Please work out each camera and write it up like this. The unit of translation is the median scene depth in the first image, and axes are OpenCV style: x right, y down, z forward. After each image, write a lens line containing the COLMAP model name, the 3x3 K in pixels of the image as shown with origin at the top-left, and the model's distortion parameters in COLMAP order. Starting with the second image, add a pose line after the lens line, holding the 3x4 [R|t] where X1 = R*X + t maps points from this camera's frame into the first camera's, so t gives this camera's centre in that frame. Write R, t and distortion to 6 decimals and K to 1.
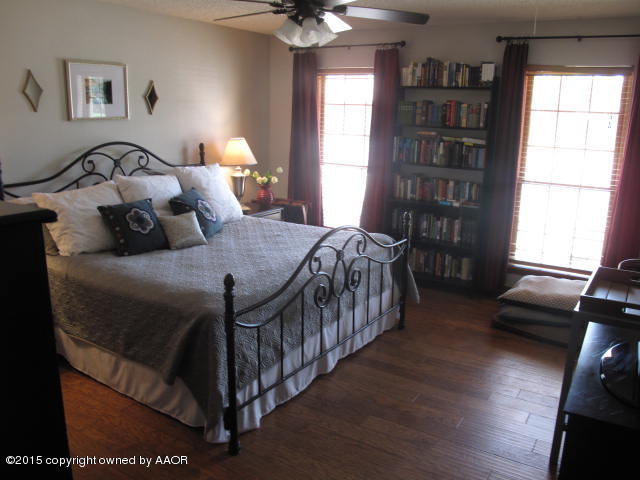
lens RADIAL K [[537.6, 0, 323.7], [0, 537.6, 241.9], [0, 0, 1]] dist [-0.140560, 0.101617]
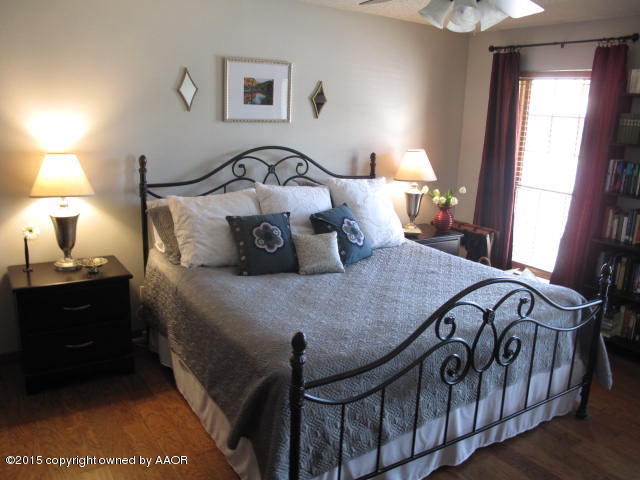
lens RADIAL K [[537.6, 0, 321.0], [0, 537.6, 238.1], [0, 0, 1]] dist [-0.140560, 0.101617]
pose [[0.911194, 0.109499, -0.397158, 0.079829], [-0.119379, 0.992849, -0.000155, -0.044854], [0.394301, 0.047553, 0.917750, 0.200247]]
